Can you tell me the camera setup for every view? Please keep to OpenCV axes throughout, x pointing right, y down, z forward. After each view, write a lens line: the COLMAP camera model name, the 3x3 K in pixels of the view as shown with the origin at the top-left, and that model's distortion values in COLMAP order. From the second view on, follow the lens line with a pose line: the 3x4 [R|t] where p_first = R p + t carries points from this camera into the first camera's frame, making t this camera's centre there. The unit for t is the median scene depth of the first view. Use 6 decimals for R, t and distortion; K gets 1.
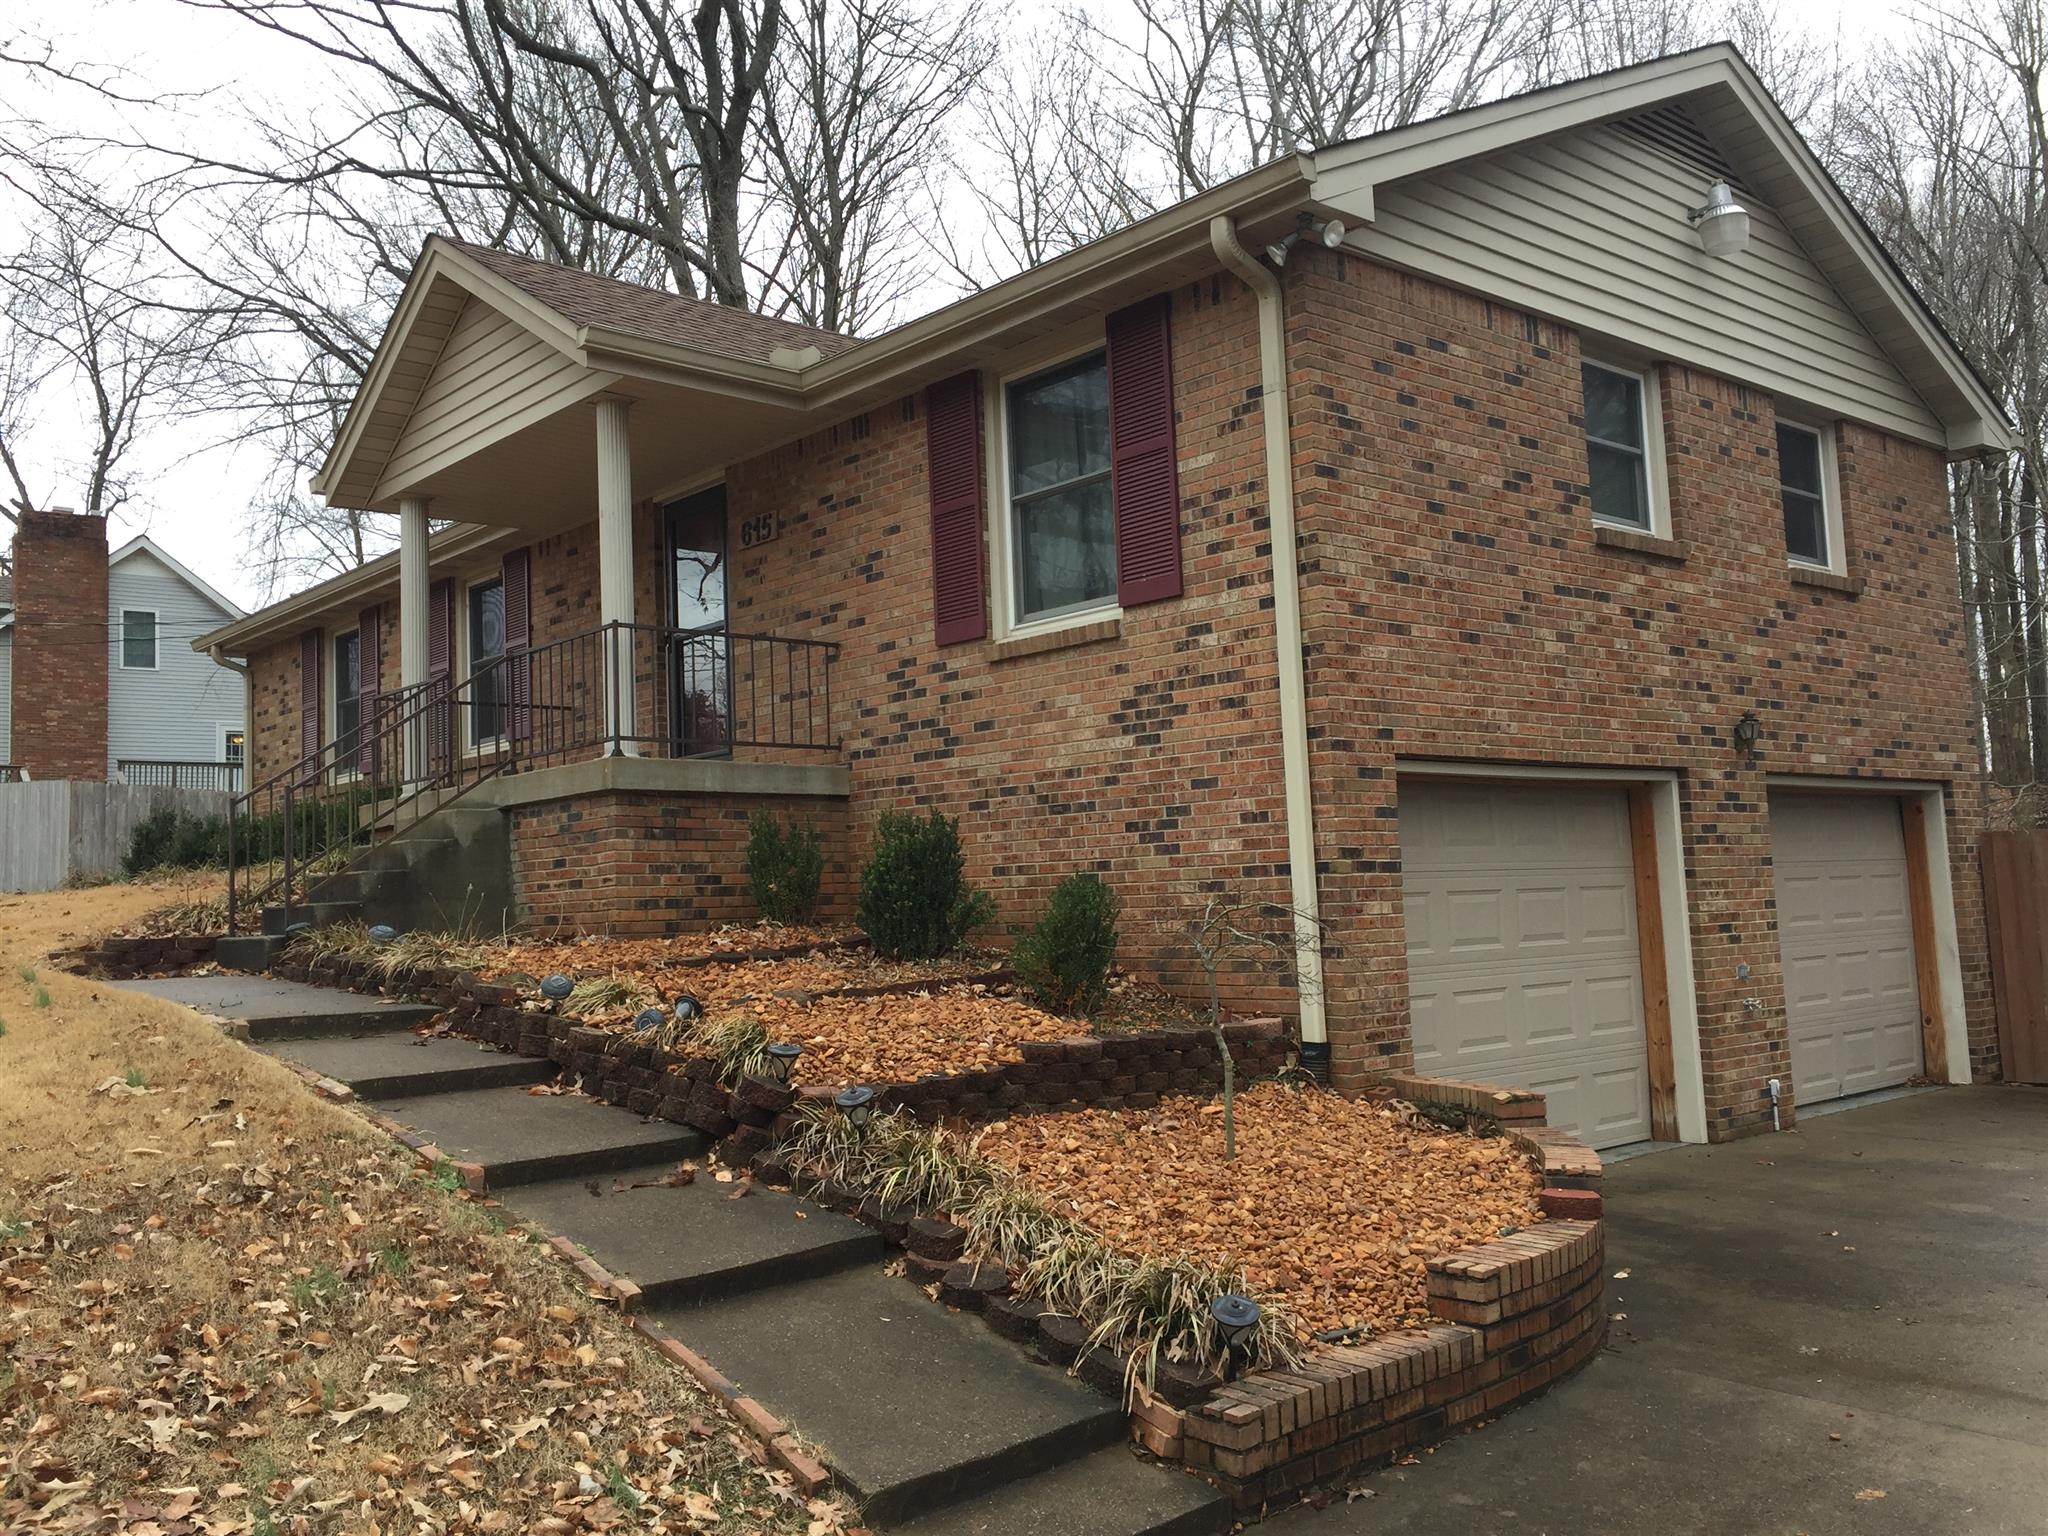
lens RADIAL K [[1735.4, 0, 1025.9], [0, 1735.4, 764.0], [0, 0, 1]] dist [0.059885, -0.002489]
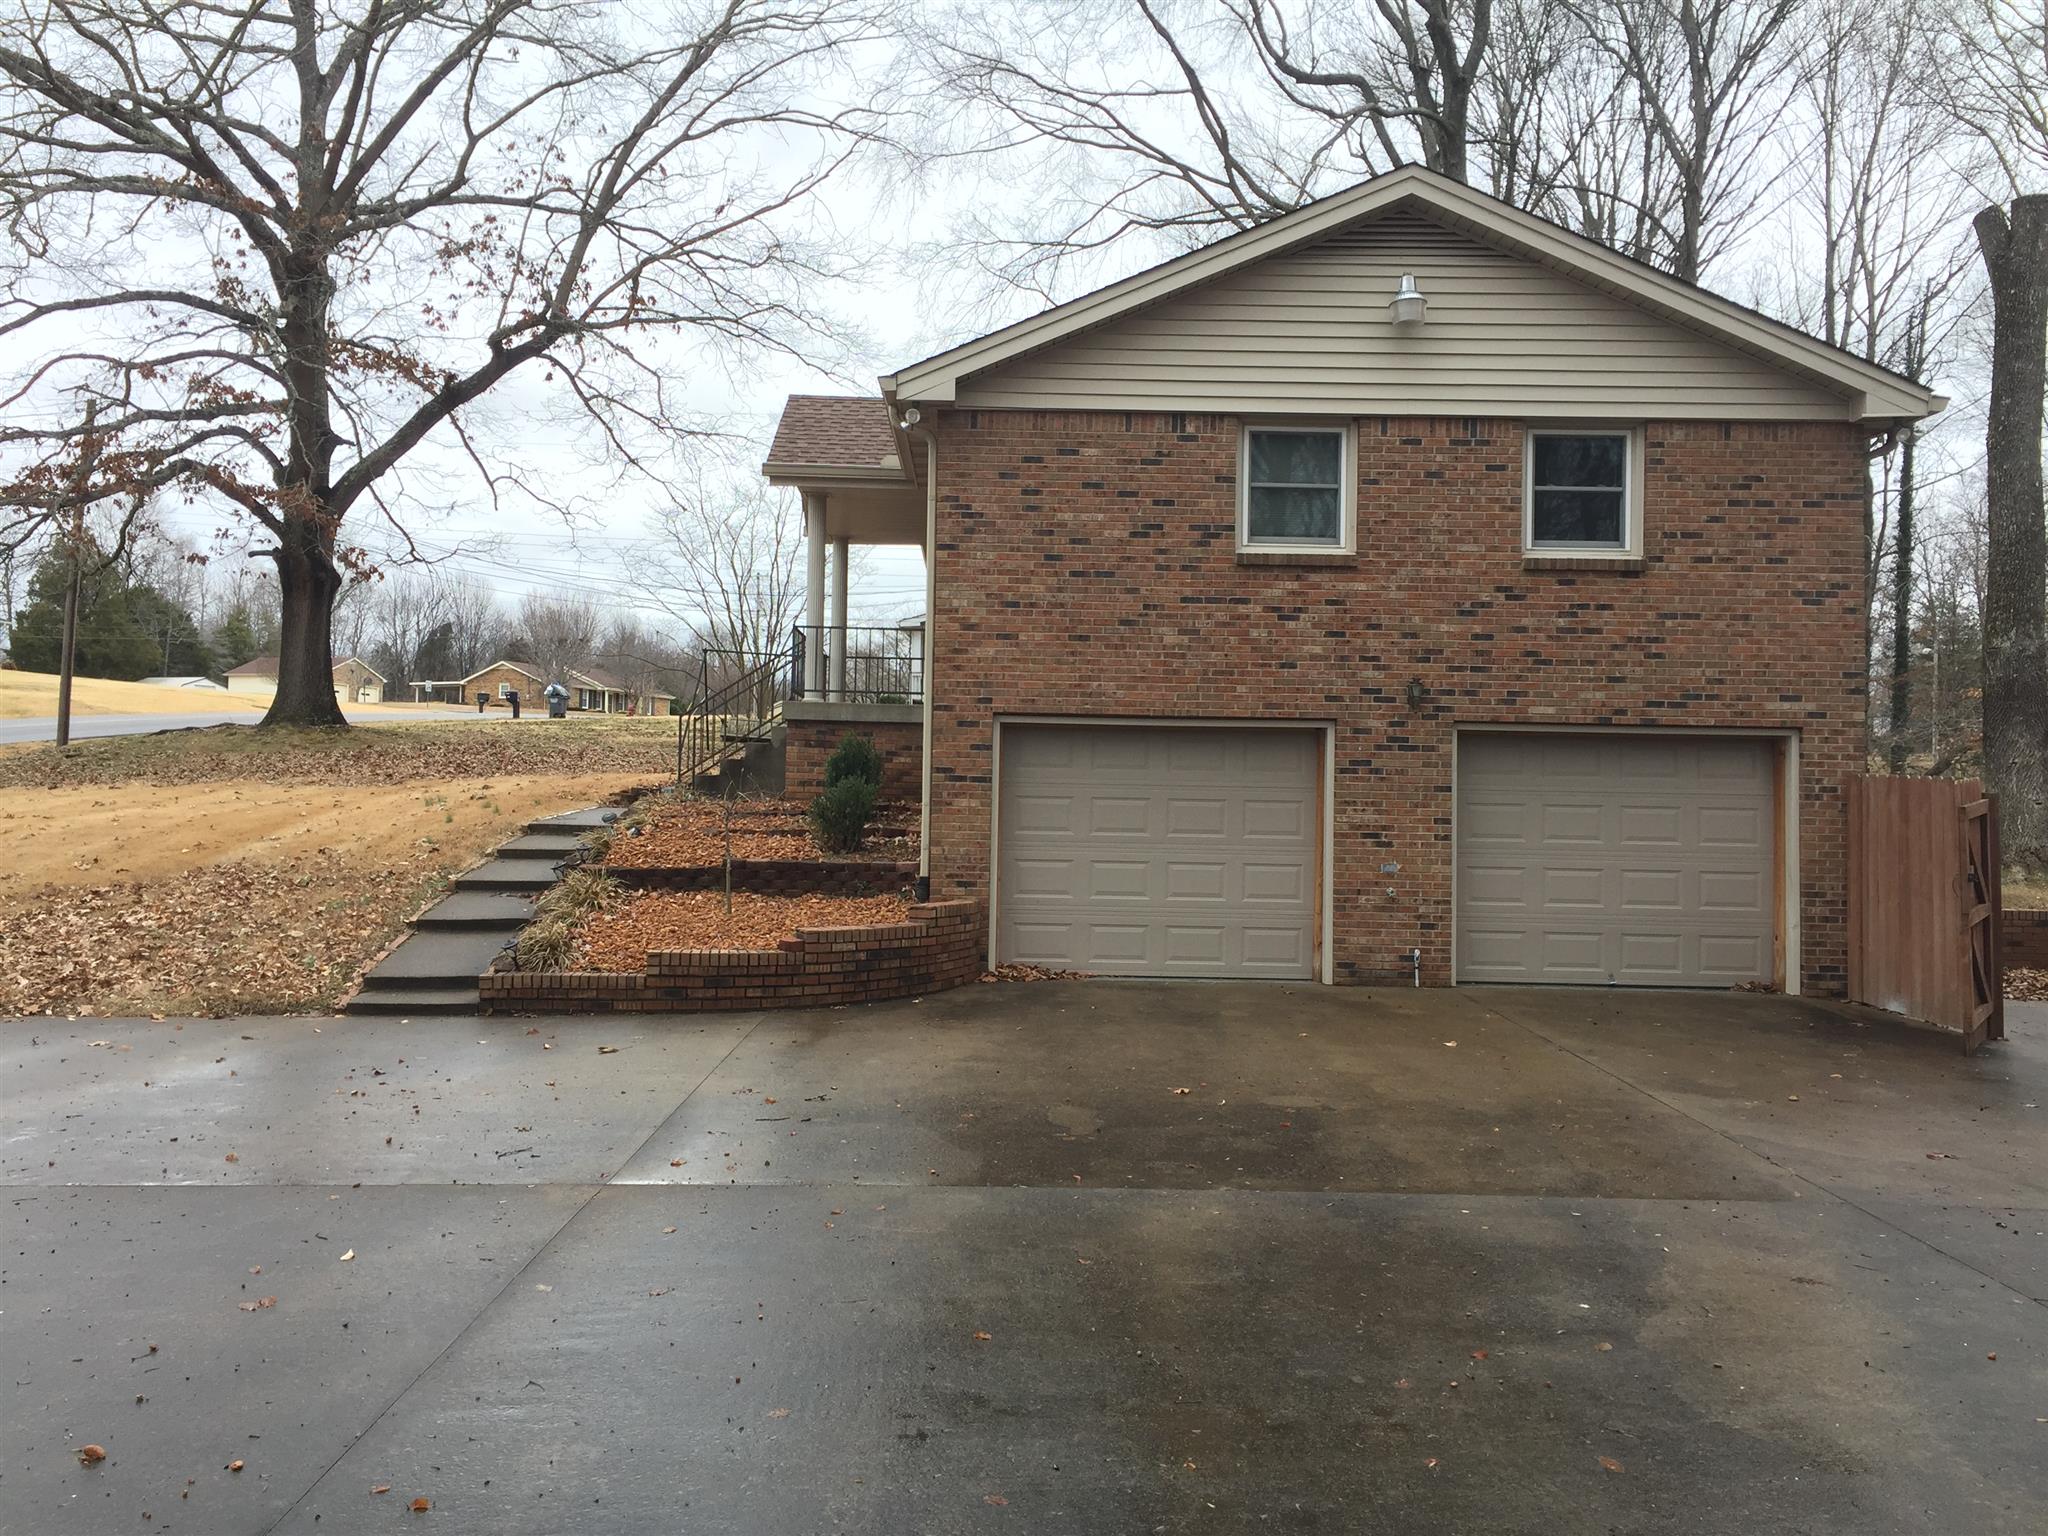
lens RADIAL K [[1735.4, 0, 1015.3], [0, 1735.4, 763.0], [0, 0, 1]] dist [0.059885, -0.002489]
pose [[0.765792, 0.037137, -0.642015, 1.176047], [0.005323, 0.997931, 0.064073, -0.057723], [0.643066, -0.052484, 0.764010, -0.239917]]
